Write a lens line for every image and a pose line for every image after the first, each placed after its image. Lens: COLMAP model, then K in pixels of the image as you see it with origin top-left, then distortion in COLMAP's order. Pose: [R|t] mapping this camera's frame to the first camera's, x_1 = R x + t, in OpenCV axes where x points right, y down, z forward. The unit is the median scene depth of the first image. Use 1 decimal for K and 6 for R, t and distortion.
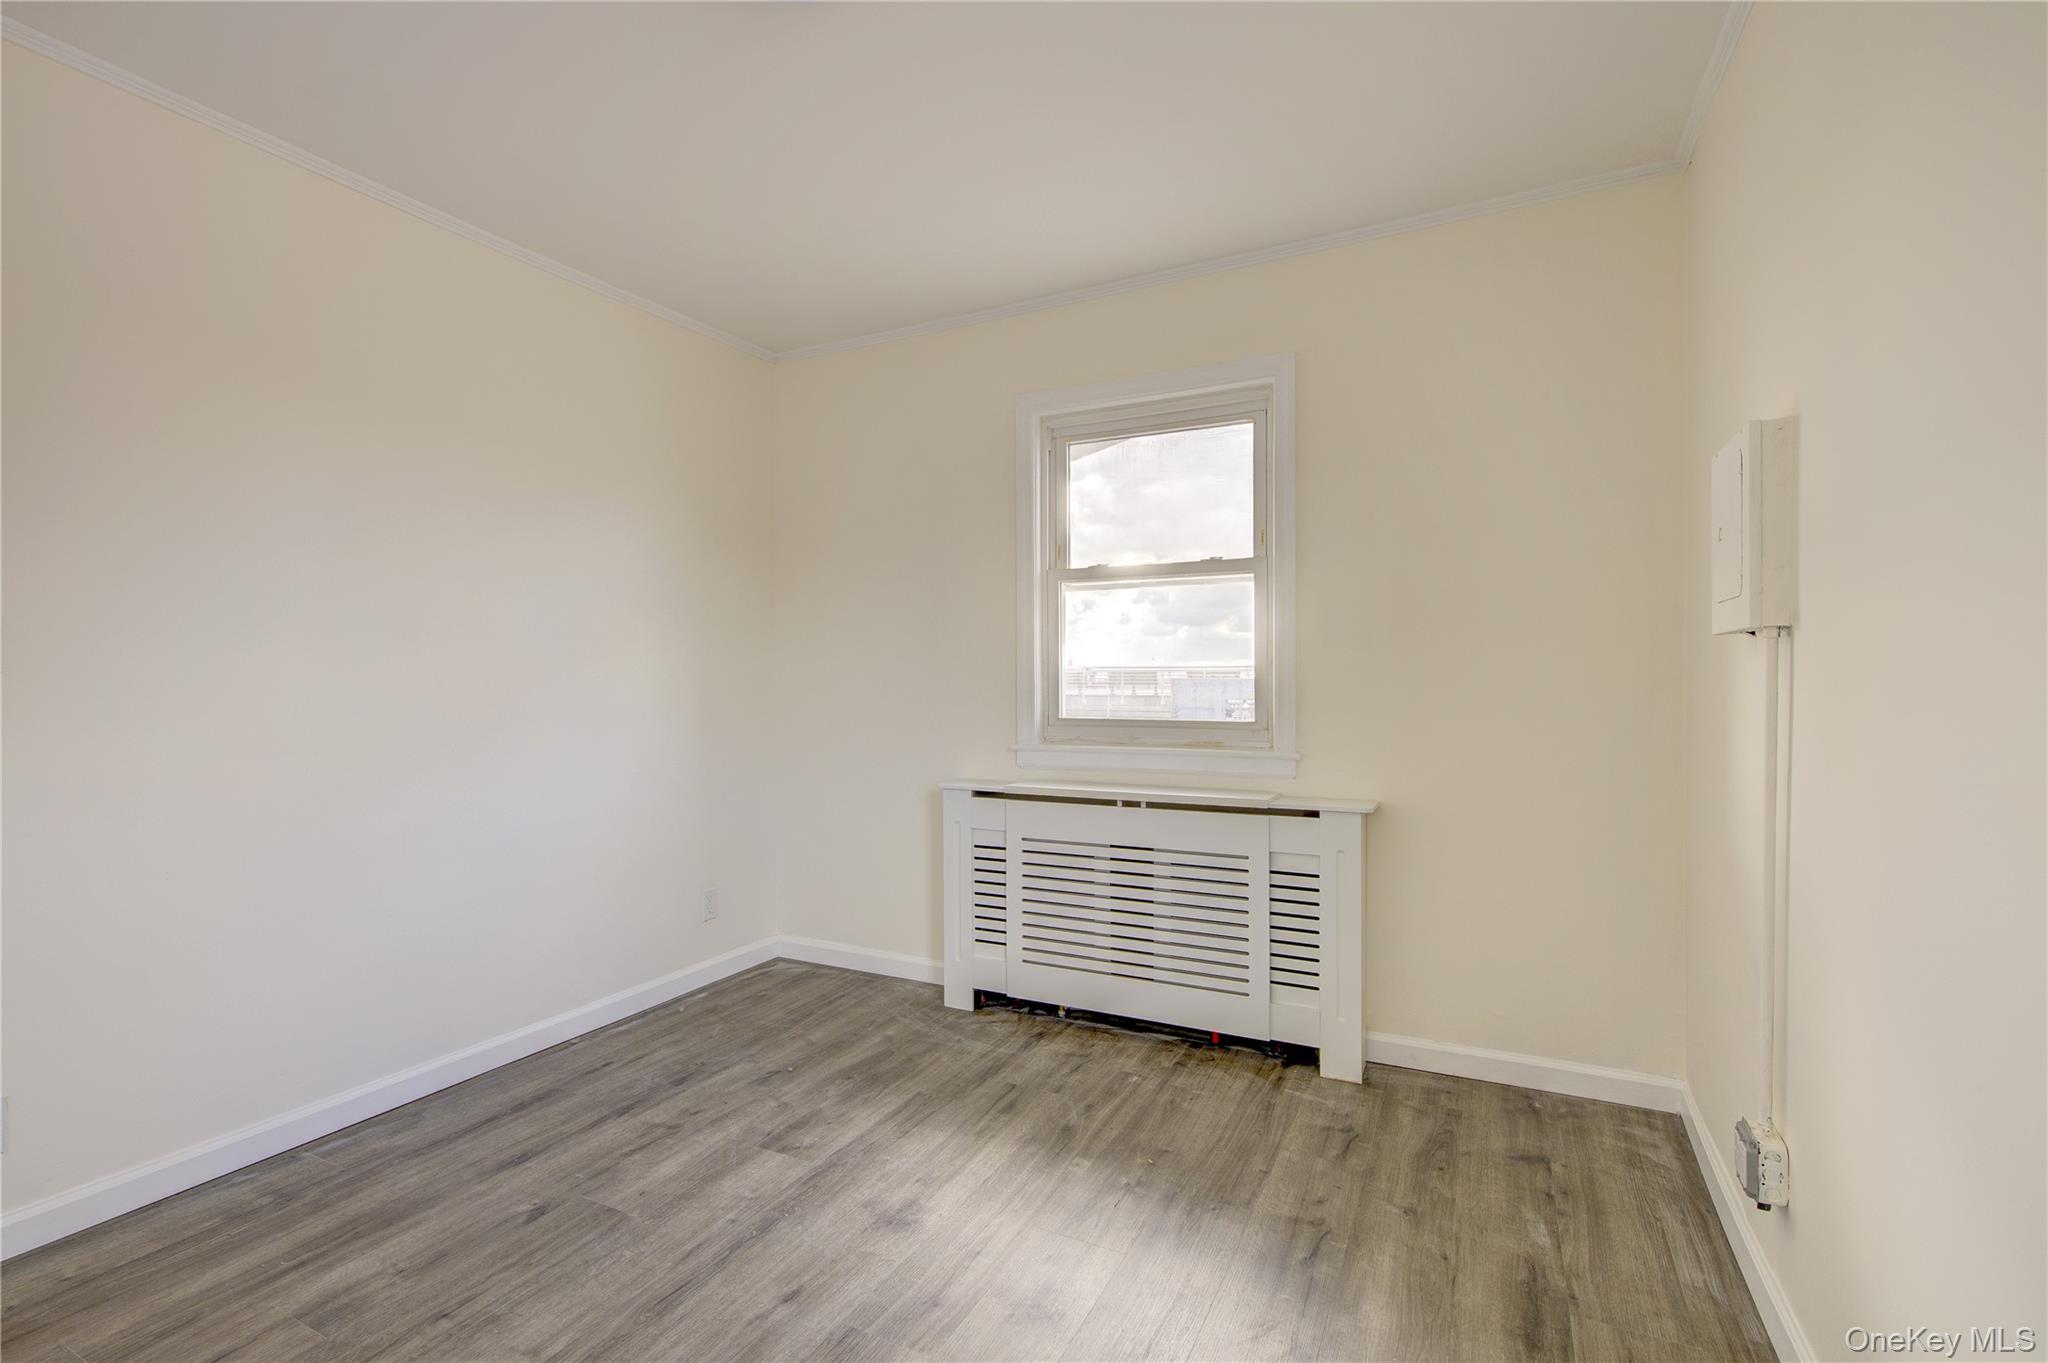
lens RADIAL K [[934.4, 0, 1000.8], [0, 934.4, 680.8], [0, 0, 1]] dist [0.000957, -0.001064]
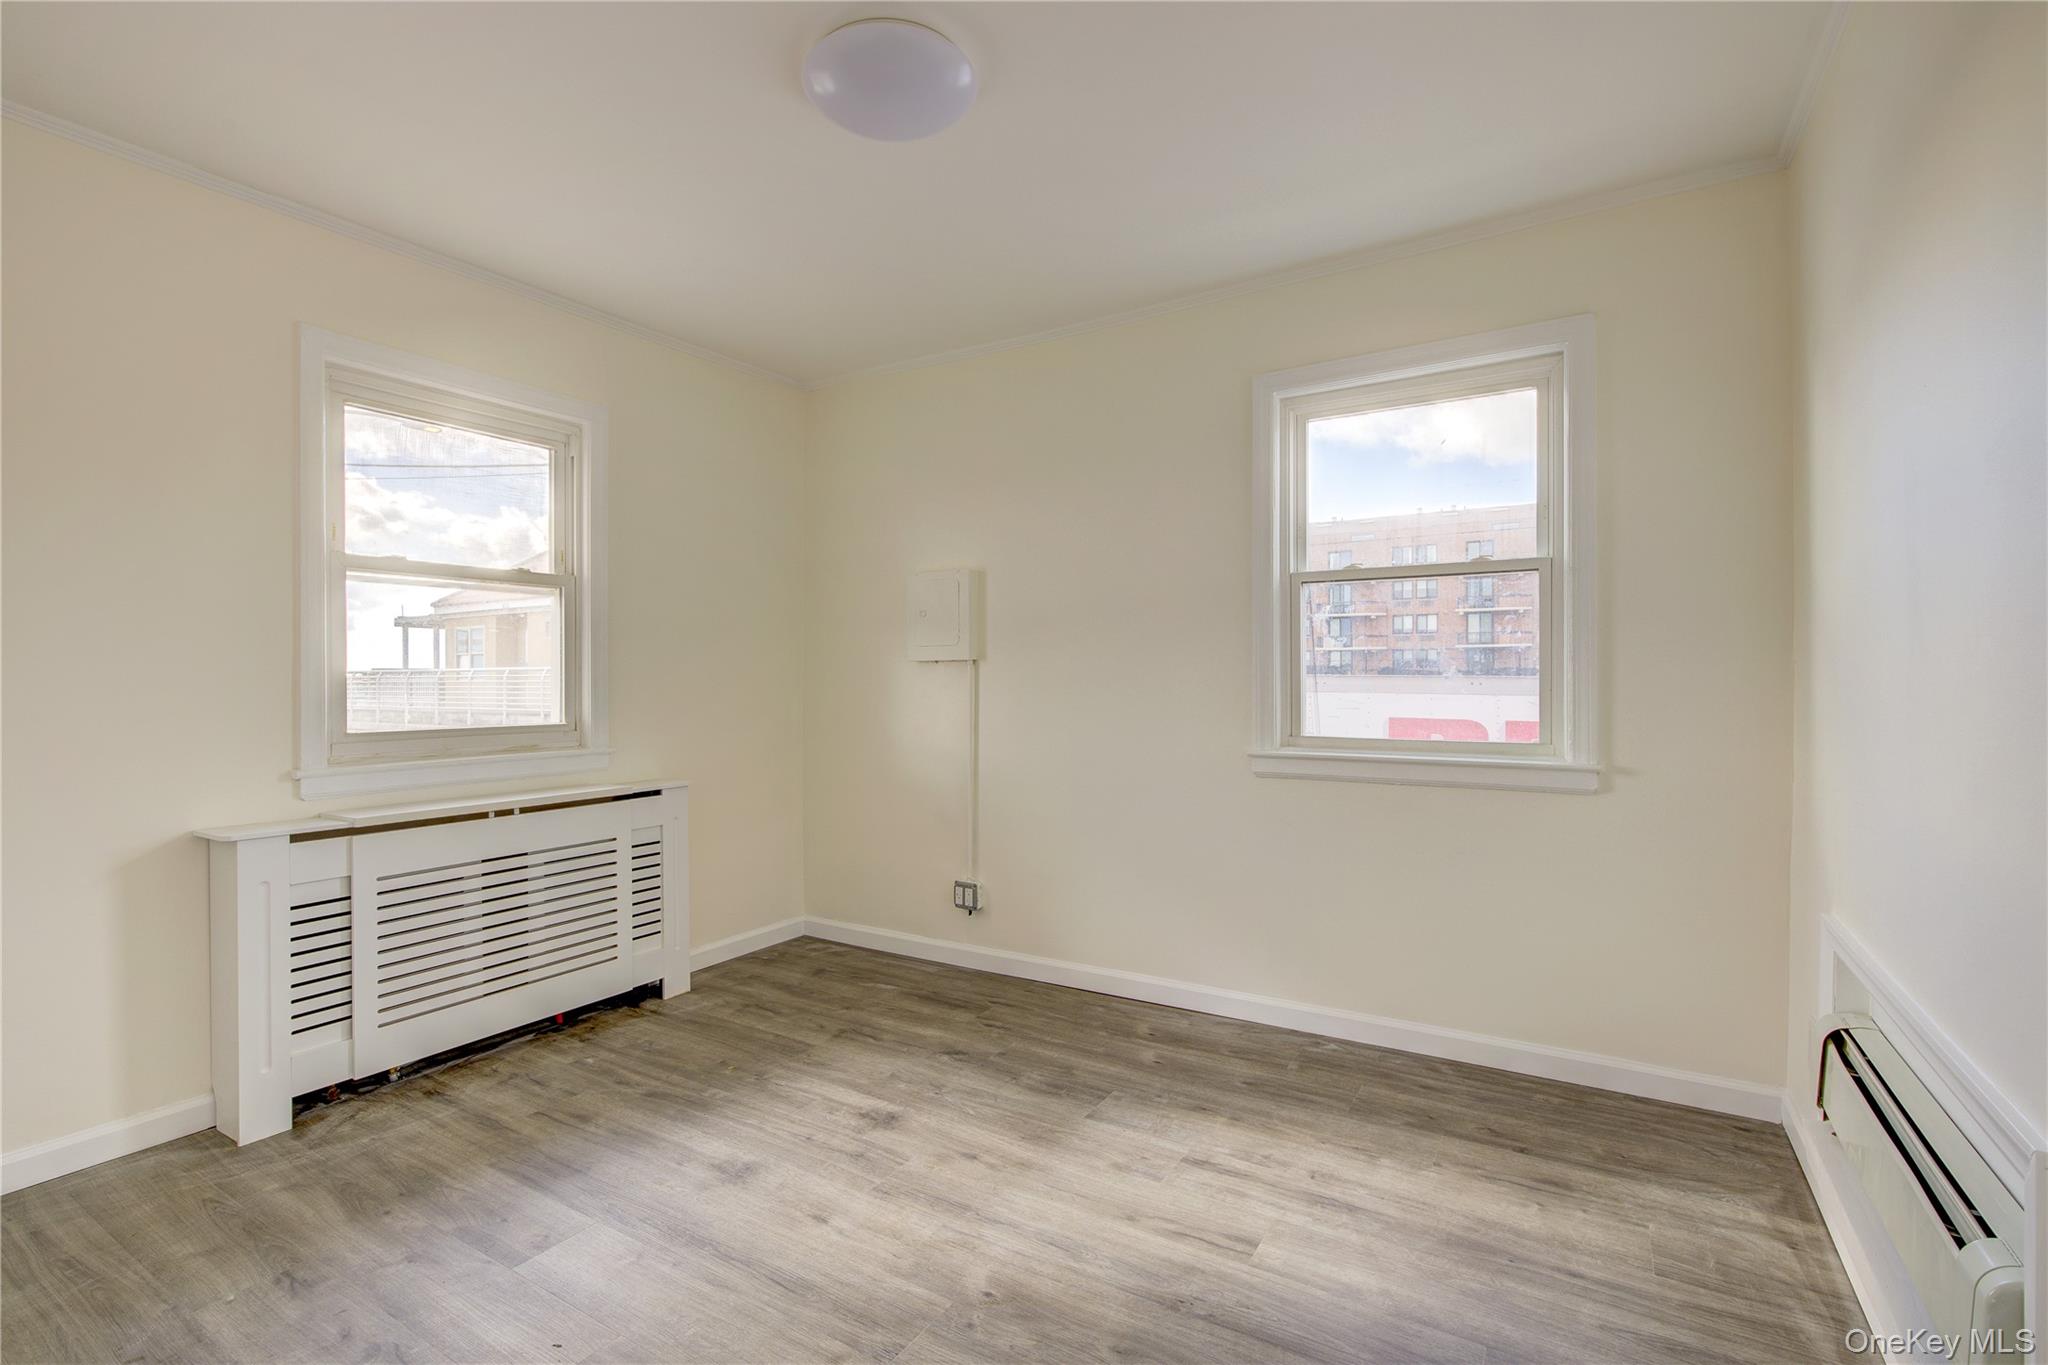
lens RADIAL K [[934.4, 0, 1000.8], [0, 934.4, 681.8], [0, 0, 1]] dist [0.000957, -0.001064]
pose [[0.086993, 0.001241, 0.996208, -0.816058], [0.008820, 0.999959, -0.002016, 0.000948], [-0.996170, 0.008962, 0.086978, 0.406560]]
